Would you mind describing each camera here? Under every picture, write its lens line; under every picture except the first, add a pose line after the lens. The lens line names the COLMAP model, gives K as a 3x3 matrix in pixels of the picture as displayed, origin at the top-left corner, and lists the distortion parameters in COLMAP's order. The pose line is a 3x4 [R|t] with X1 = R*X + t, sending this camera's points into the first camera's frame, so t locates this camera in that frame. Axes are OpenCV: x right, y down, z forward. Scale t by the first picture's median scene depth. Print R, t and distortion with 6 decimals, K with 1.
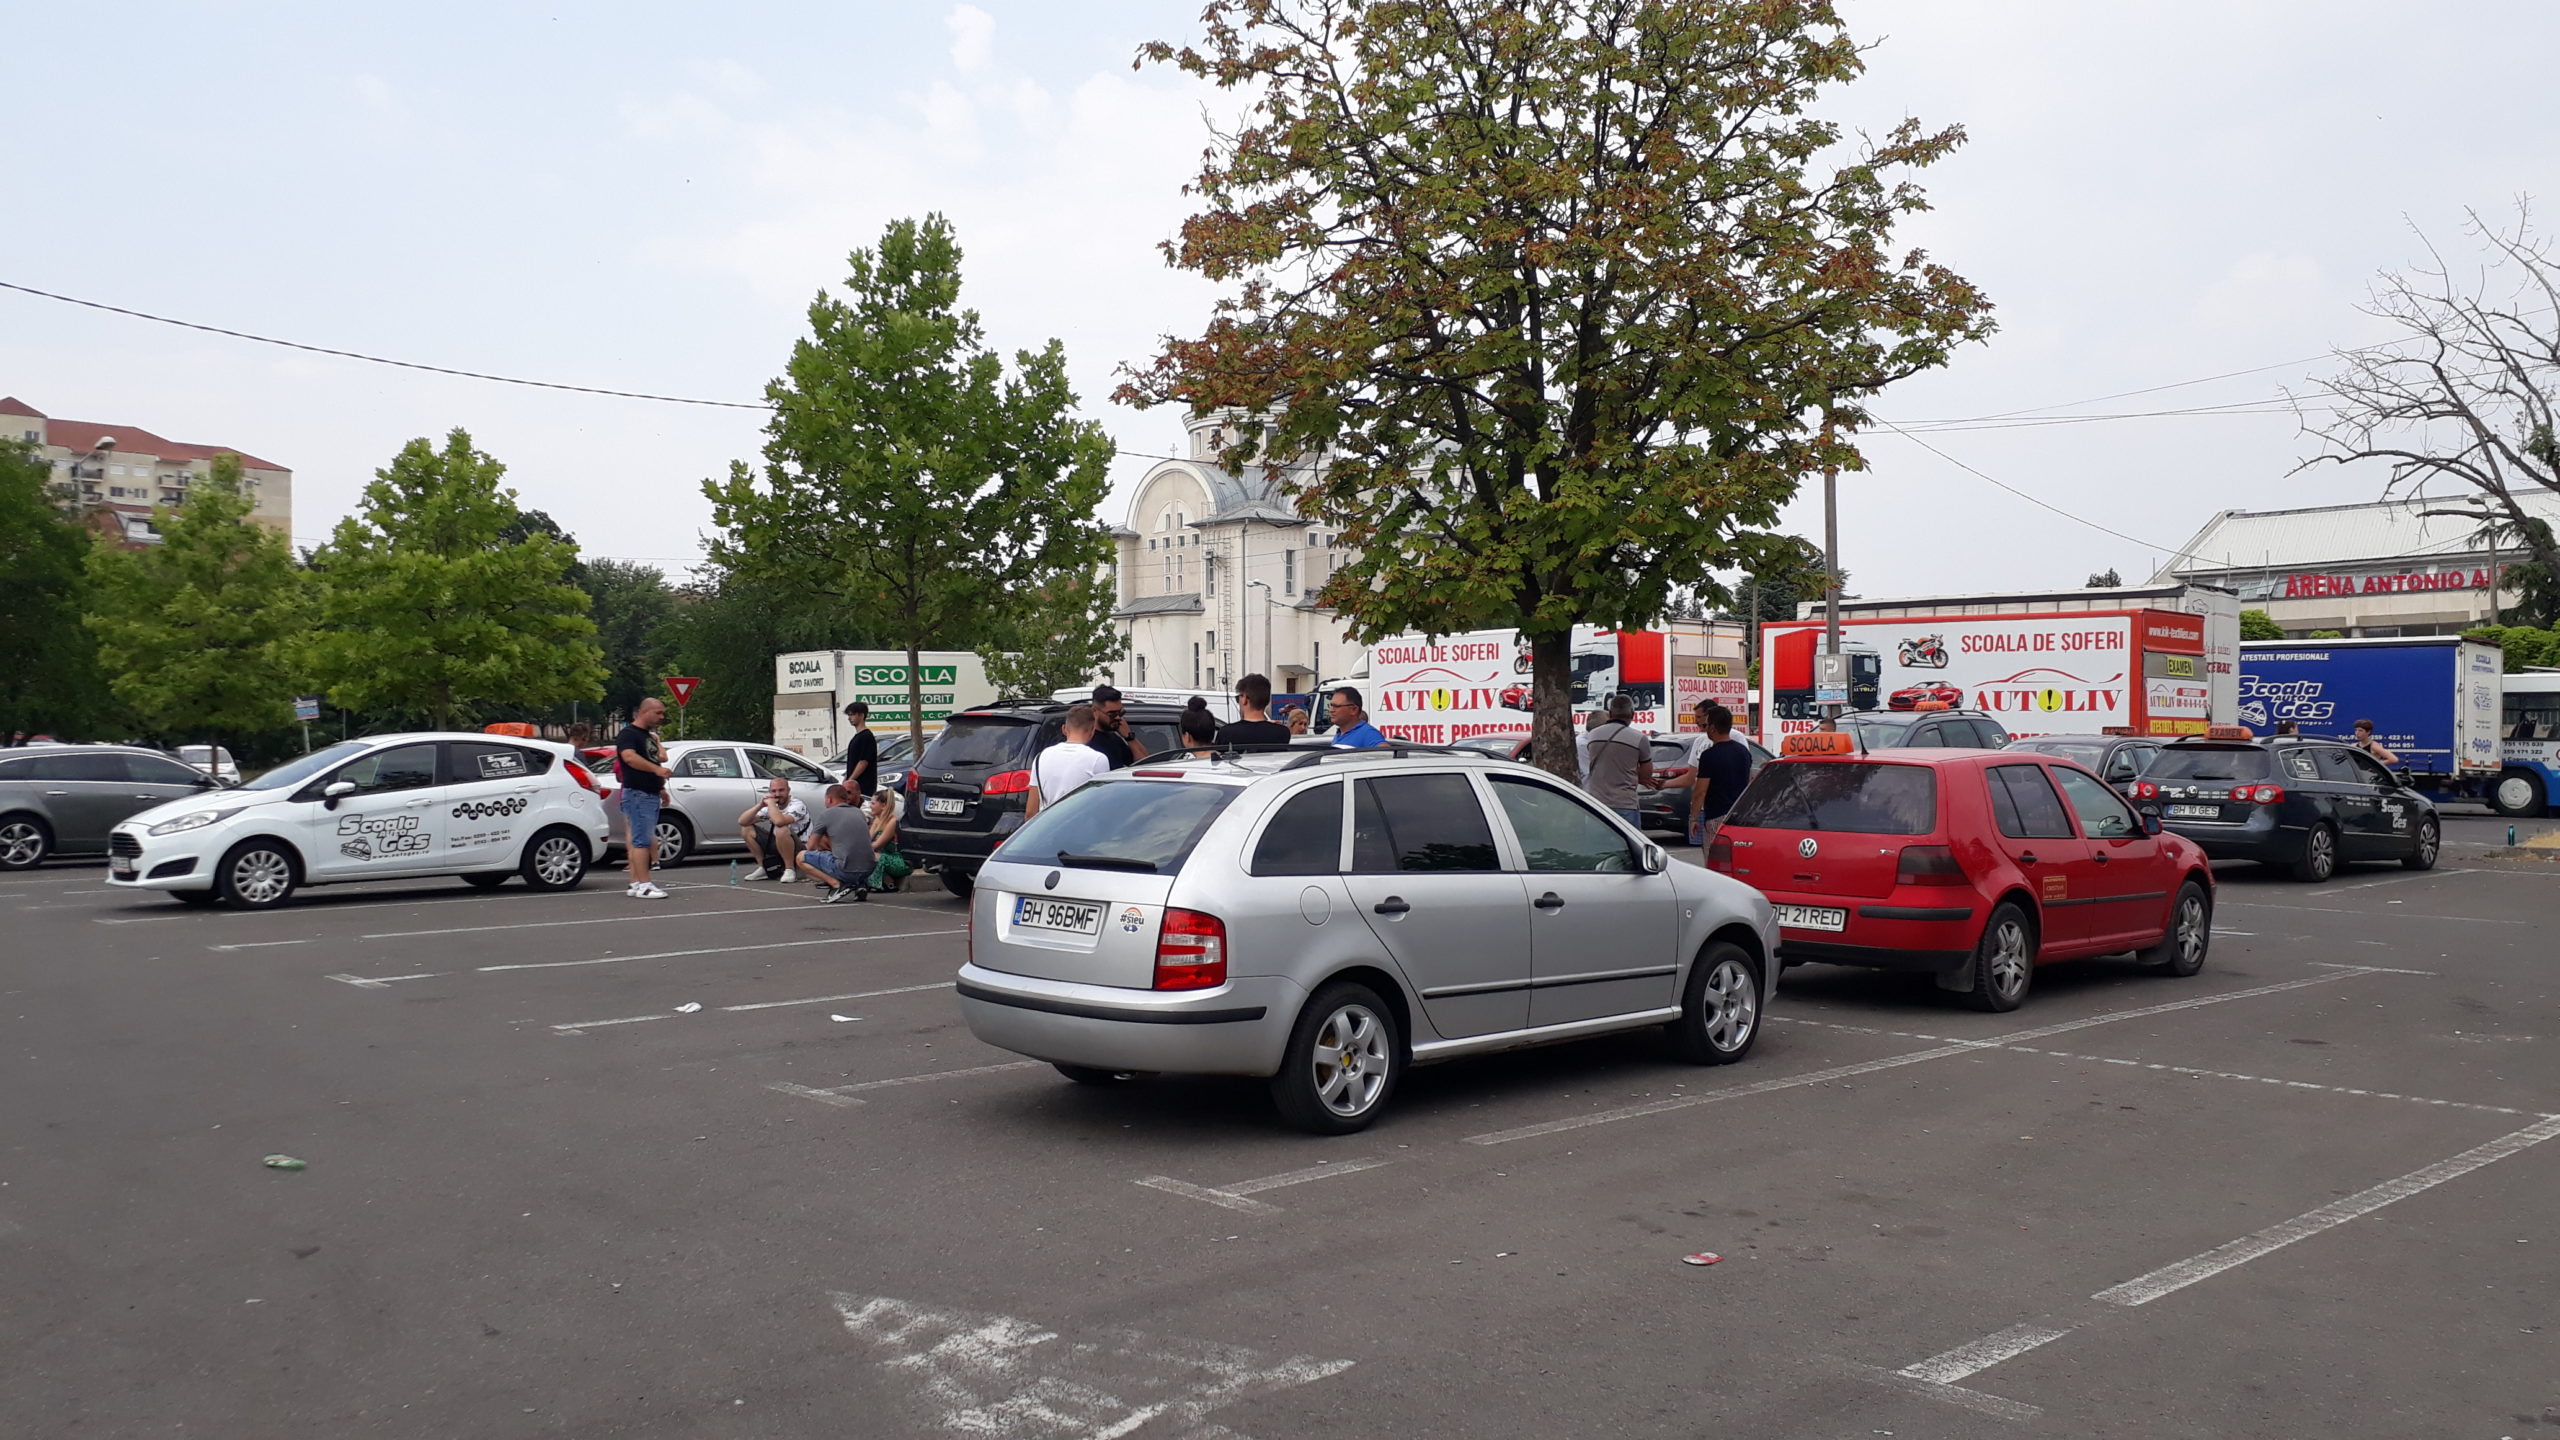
lens RADIAL K [[2059.3, 0, 1262.4], [0, 2059.3, 758.4], [0, 0, 1]] dist [0.119898, -0.188822]
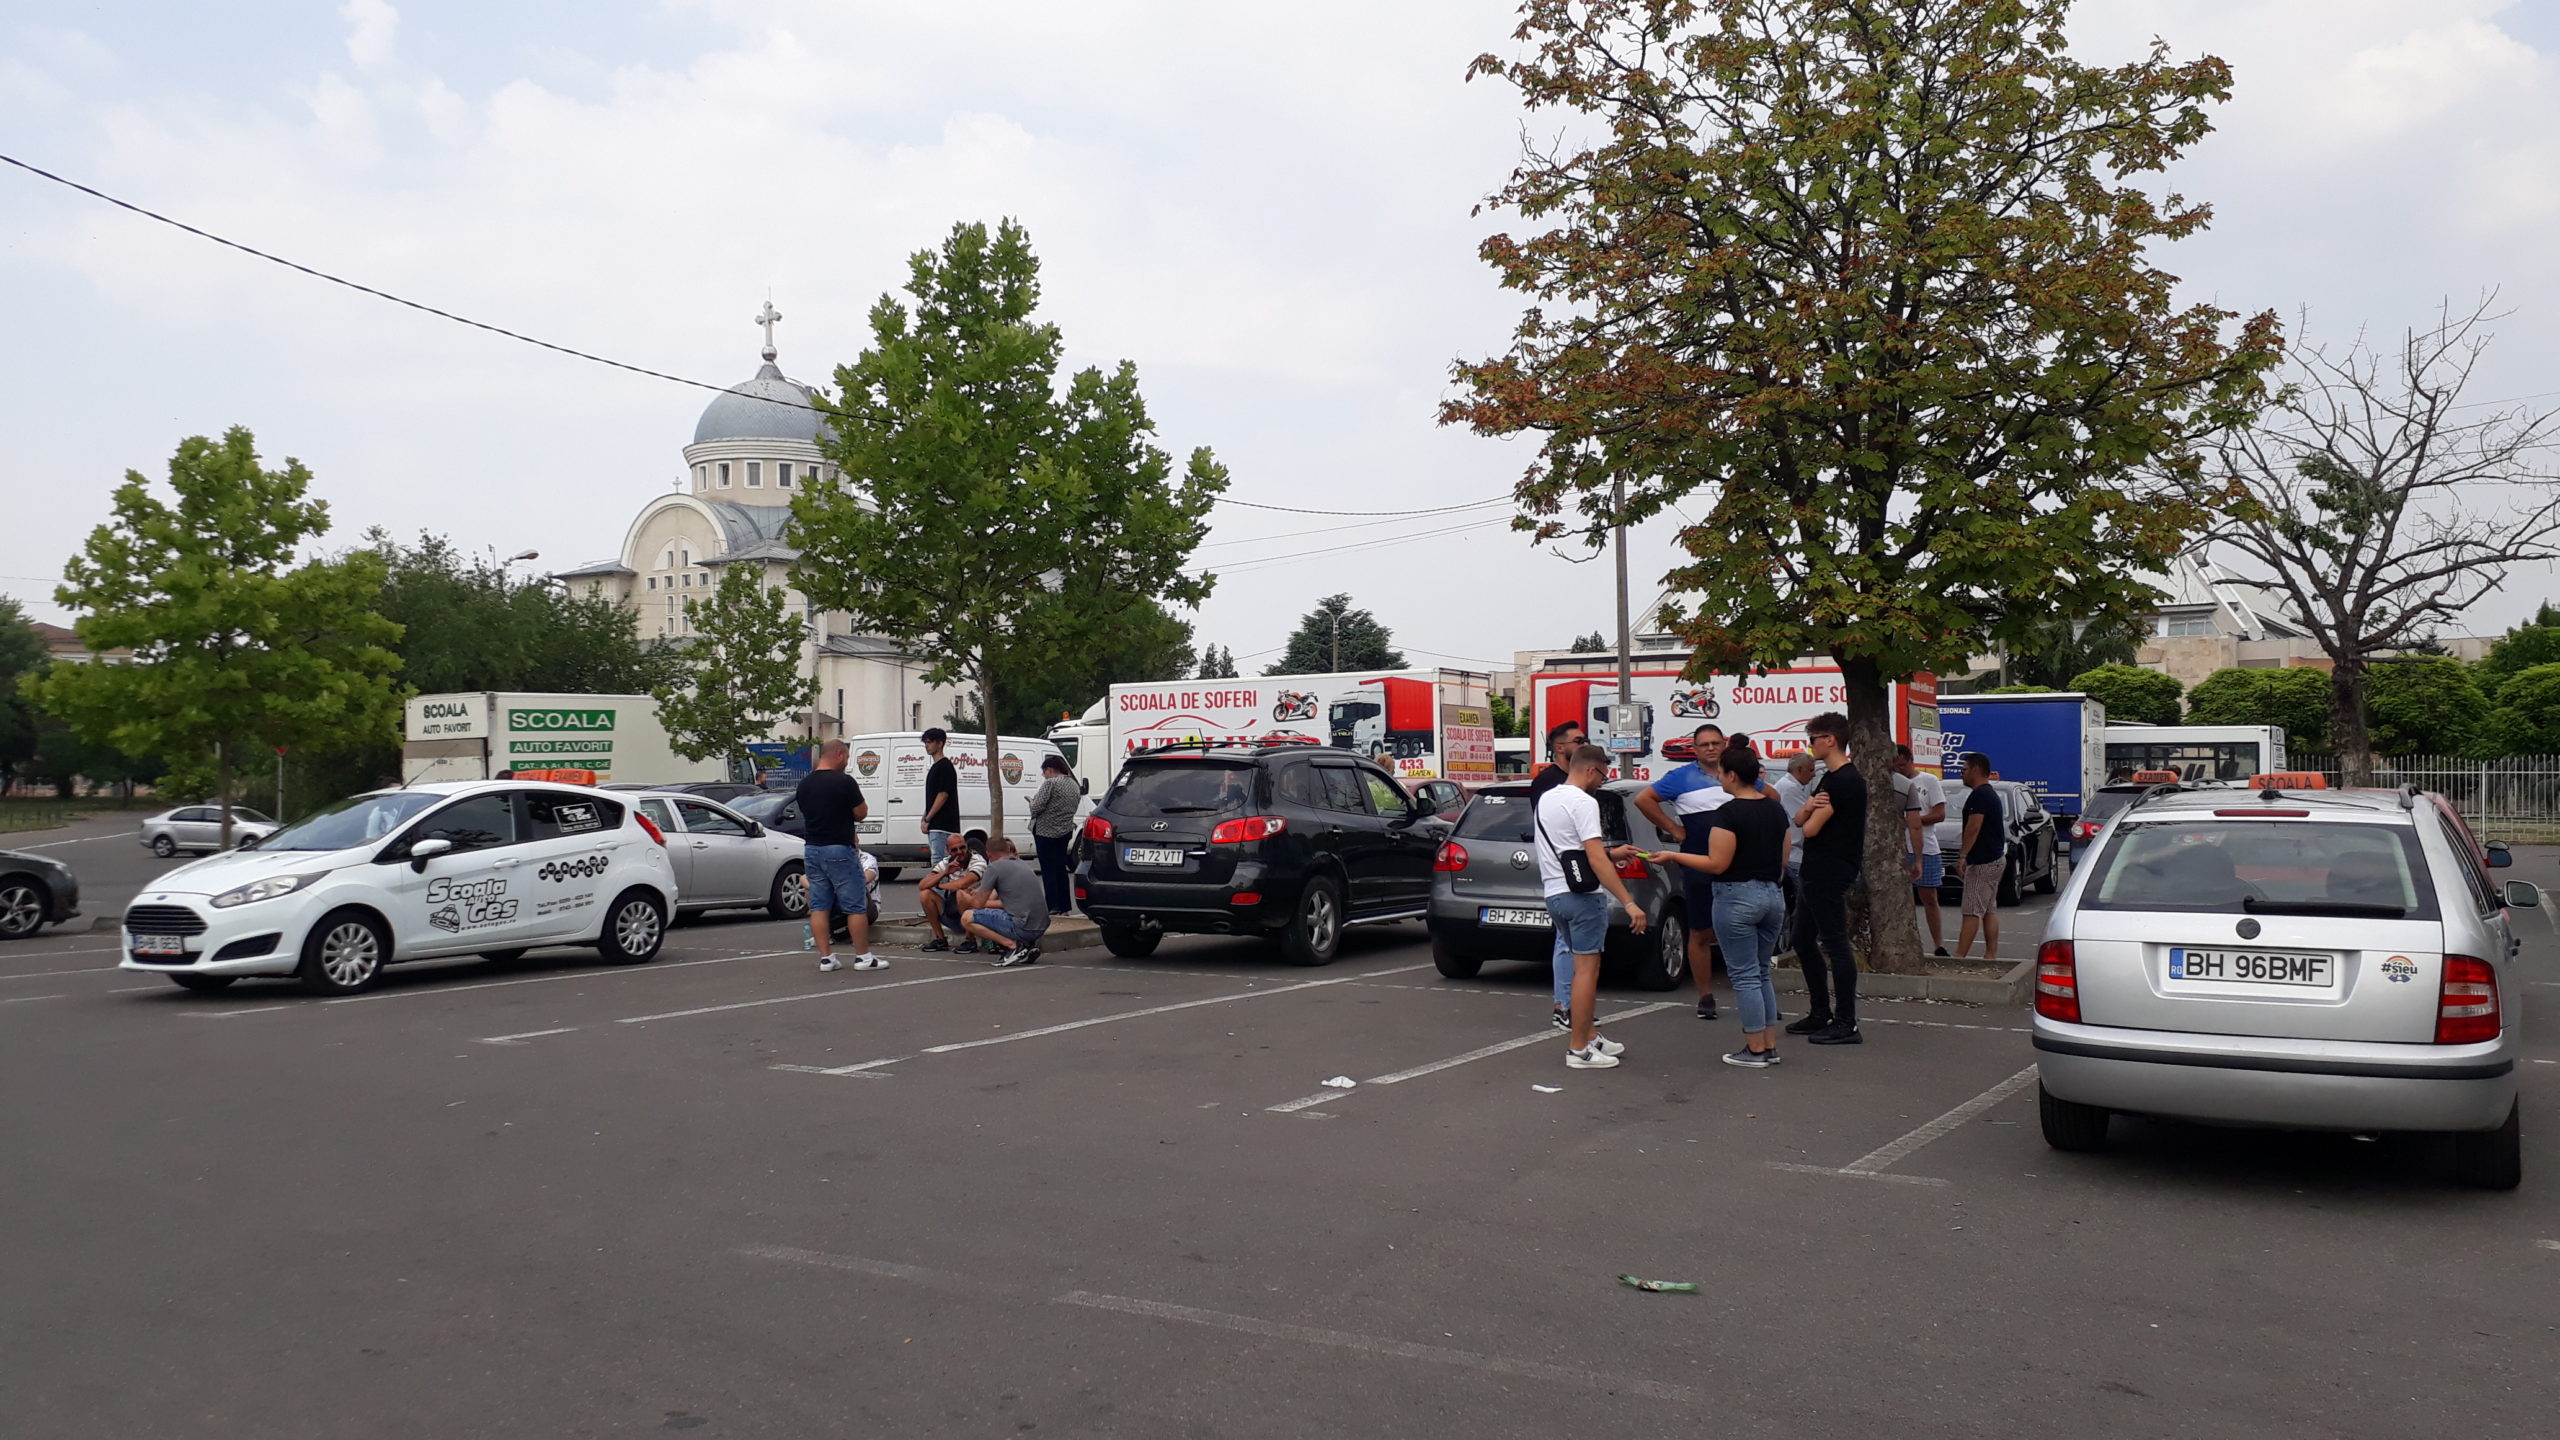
lens RADIAL K [[2059.3, 0, 1262.4], [0, 2059.3, 758.4], [0, 0, 1]] dist [0.119898, -0.188822]
pose [[0.958281, 0.000335, 0.285828, -0.333271], [0.006655, 0.999702, -0.023483, 0.000640], [-0.285750, 0.024405, 0.957993, 0.093996]]
